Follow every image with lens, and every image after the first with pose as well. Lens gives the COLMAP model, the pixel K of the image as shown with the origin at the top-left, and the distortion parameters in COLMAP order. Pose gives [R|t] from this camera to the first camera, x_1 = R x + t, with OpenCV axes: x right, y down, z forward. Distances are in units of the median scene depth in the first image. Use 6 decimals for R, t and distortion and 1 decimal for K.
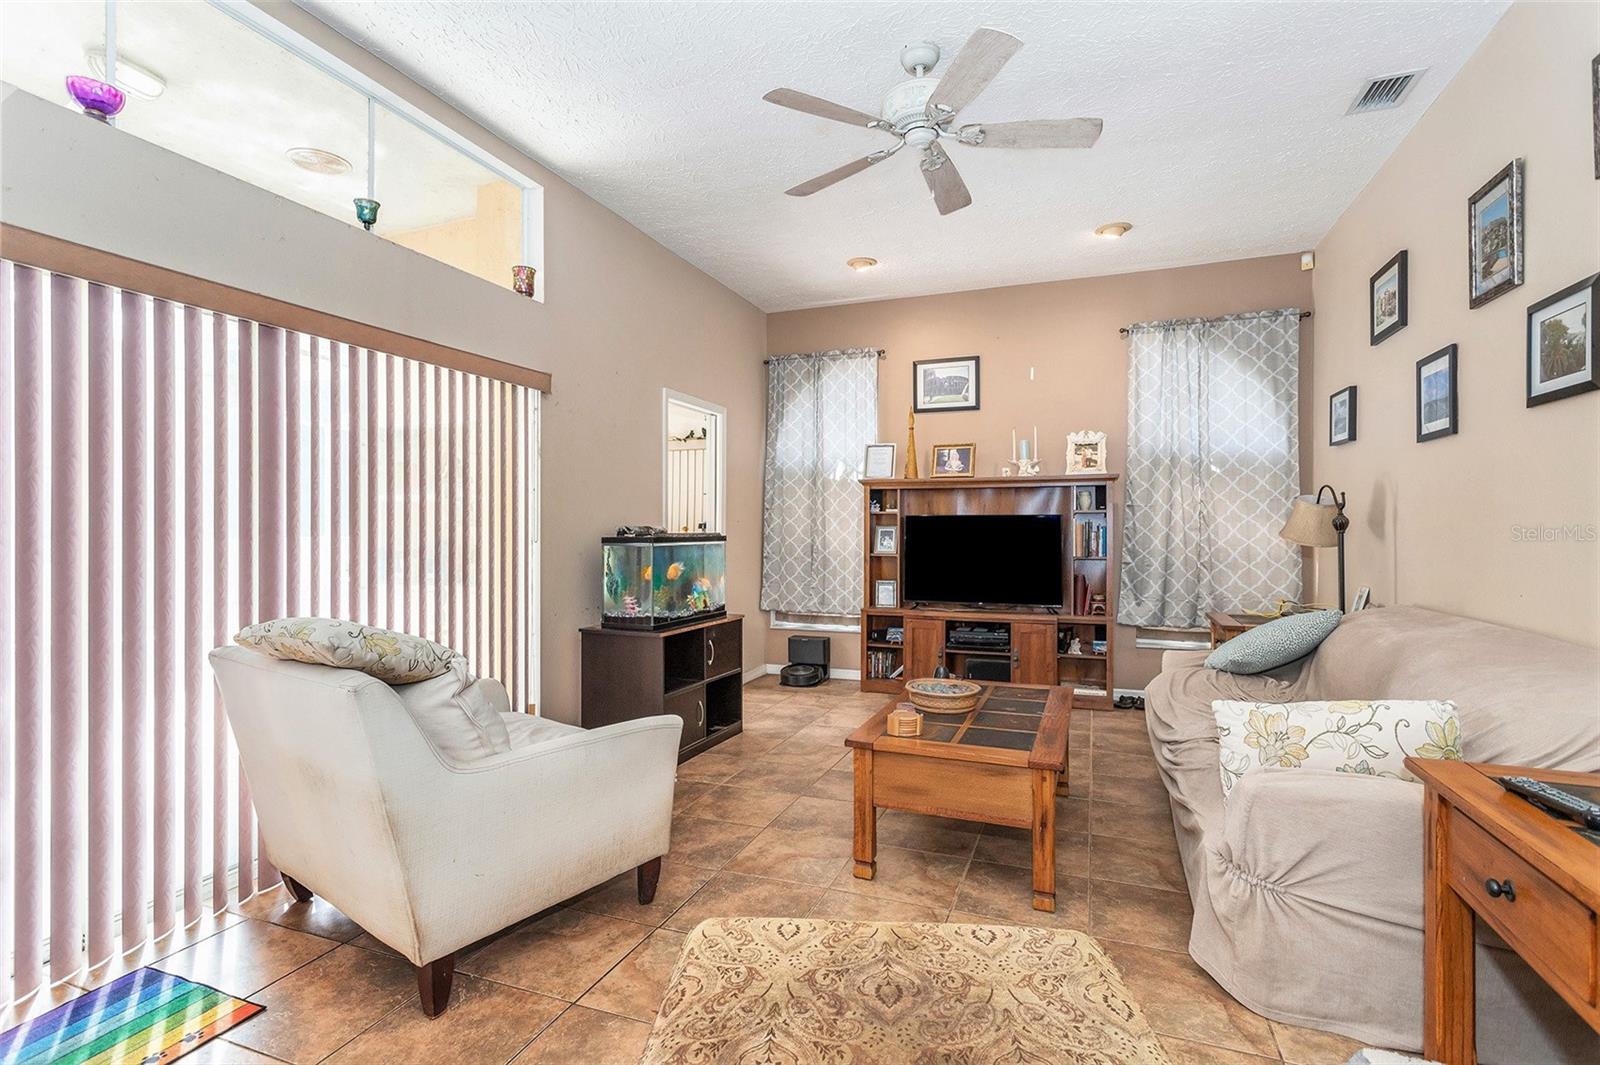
lens RADIAL K [[773.3, 0, 791.6], [0, 773.3, 532.4], [0, 0, 1]] dist [0.004998, 0.001641]
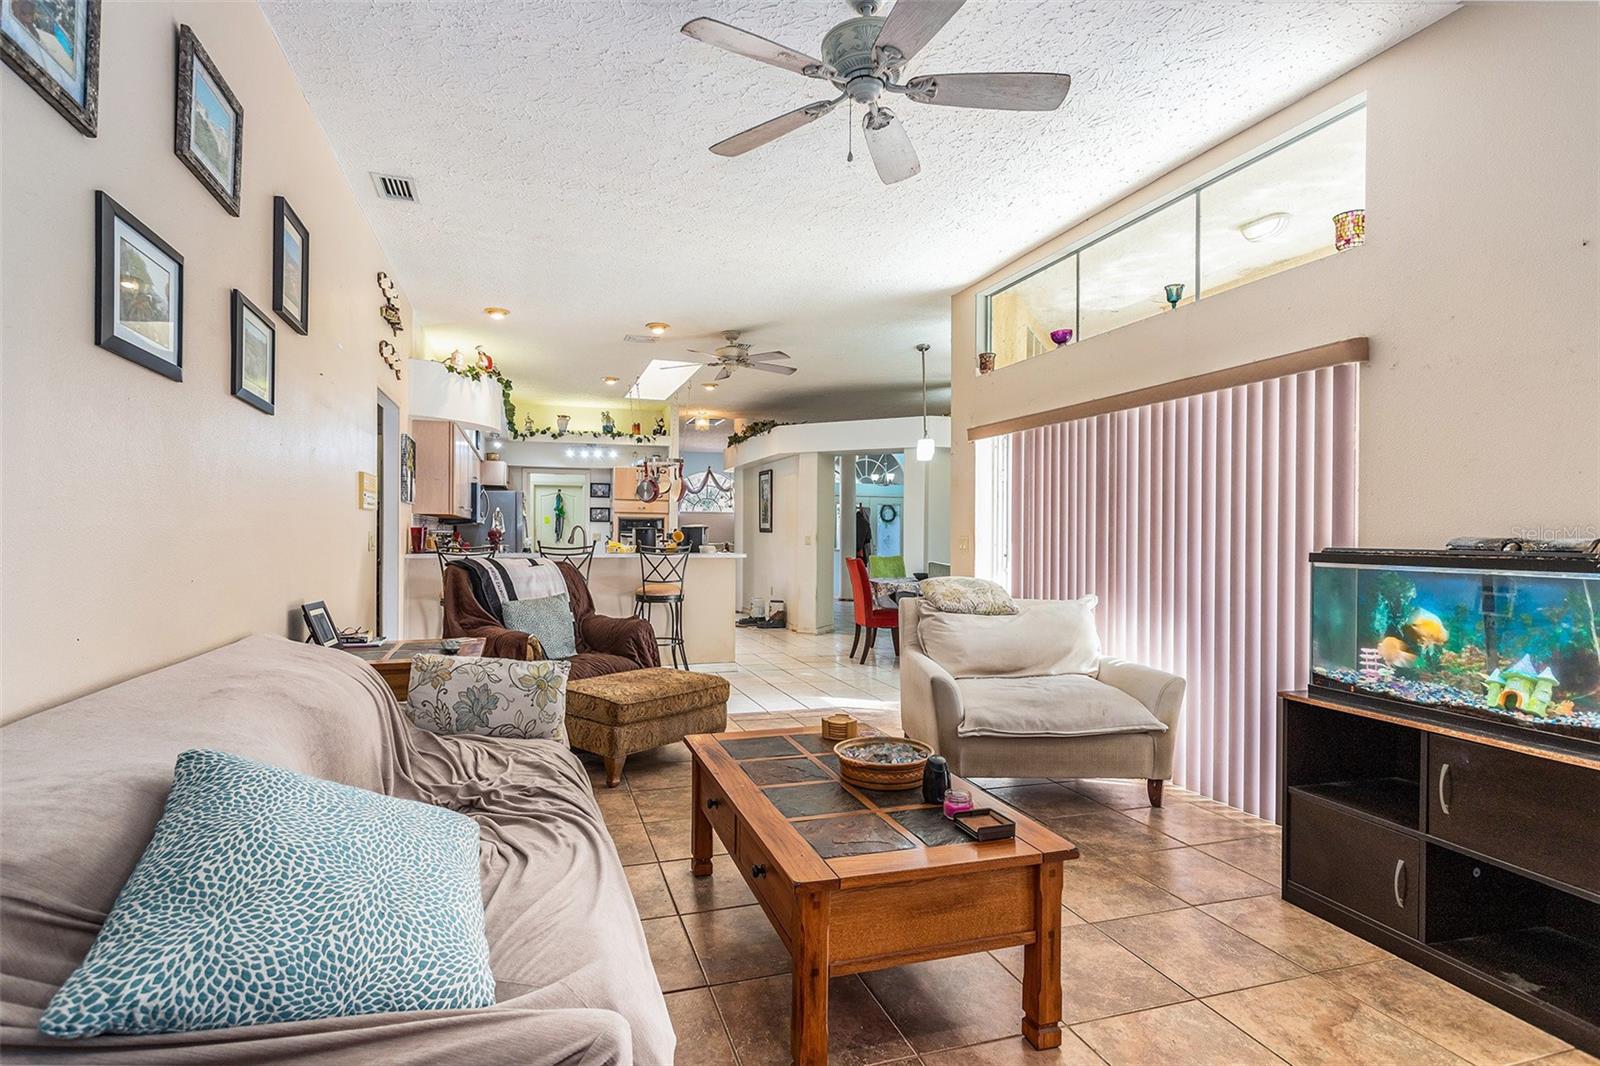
lens RADIAL K [[773.3, 0, 791.6], [0, 773.3, 532.9], [0, 0, 1]] dist [0.004998, 0.001641]
pose [[-0.767485, -0.014780, -0.640897, 0.626762], [-0.019239, 0.999815, -0.000018, -0.000564], [0.640778, 0.012316, -0.767627, 1.285275]]
